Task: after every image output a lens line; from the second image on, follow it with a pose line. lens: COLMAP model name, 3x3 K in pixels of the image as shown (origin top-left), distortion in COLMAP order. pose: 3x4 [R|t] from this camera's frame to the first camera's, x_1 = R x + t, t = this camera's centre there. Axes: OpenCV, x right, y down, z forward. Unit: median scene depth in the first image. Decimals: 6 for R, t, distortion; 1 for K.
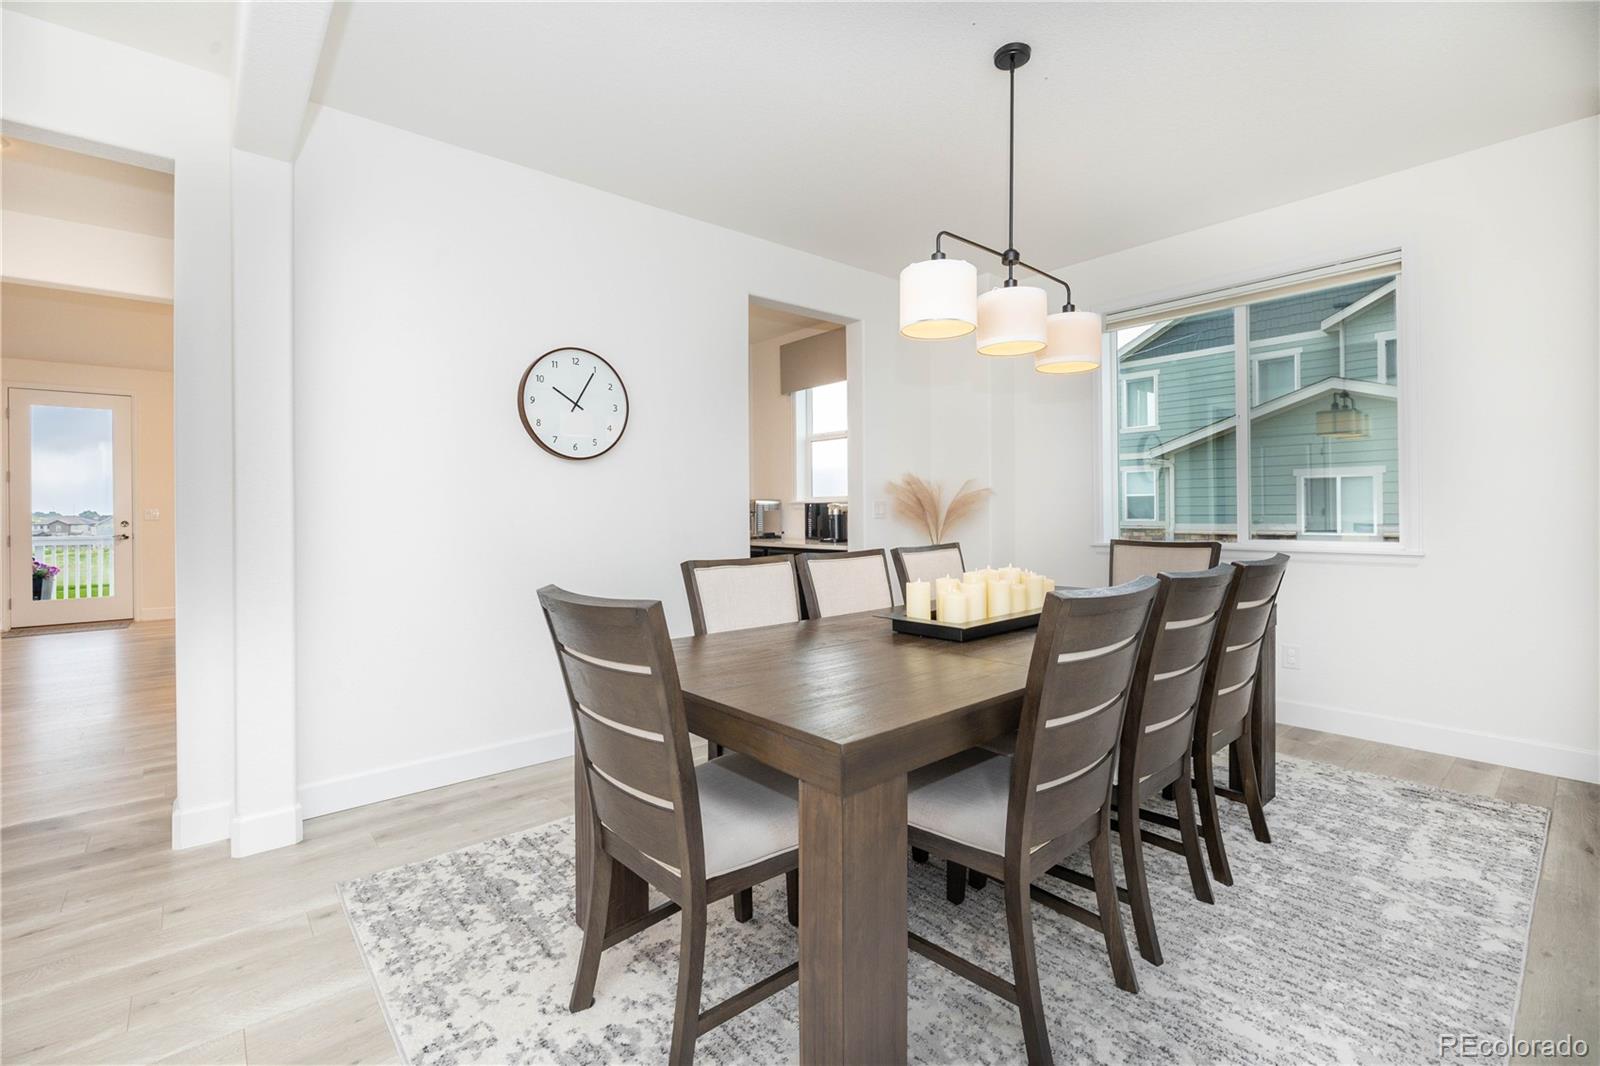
lens RADIAL K [[702.1, 0, 807.2], [0, 702.1, 527.9], [0, 0, 1]] dist [0.001908, 0.000010]
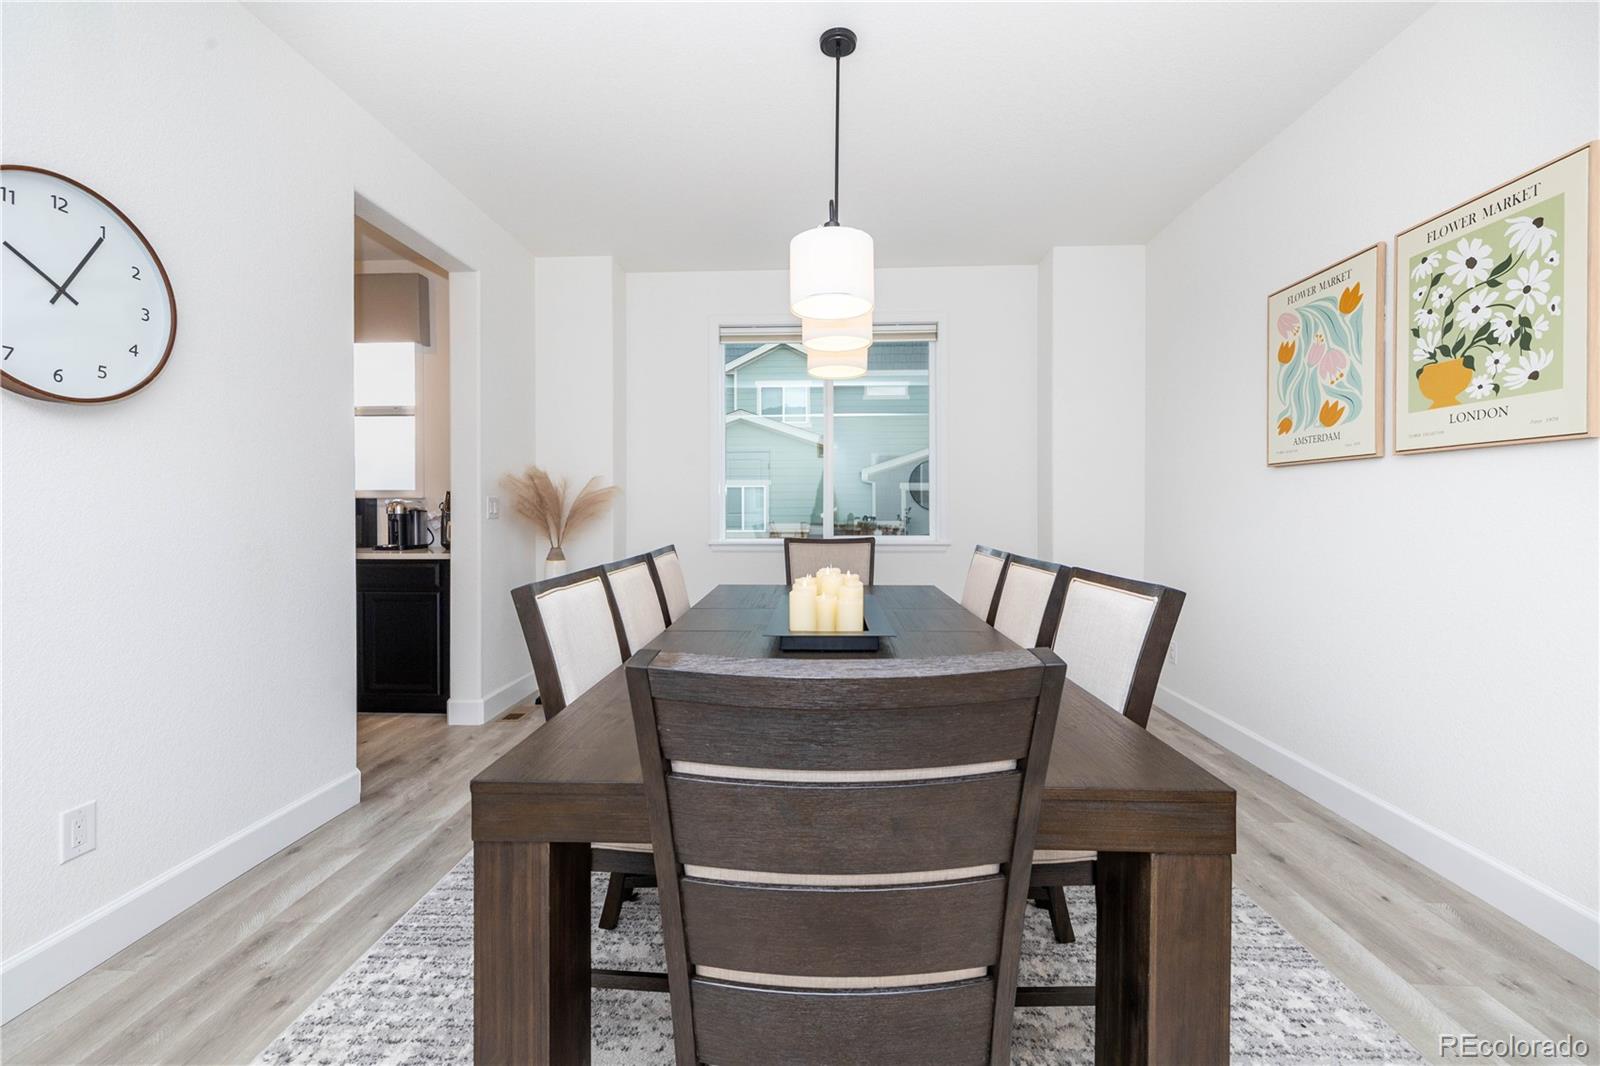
lens RADIAL K [[673.1, 0, 800.1], [0, 673.1, 529.9], [0, 0, 1]] dist [-0.000942, 0.000210]
pose [[0.700312, -0.010489, 0.713760, -0.228088], [0.009447, 0.999941, 0.005426, -0.001586], [-0.713775, 0.002943, 0.700369, 0.214316]]
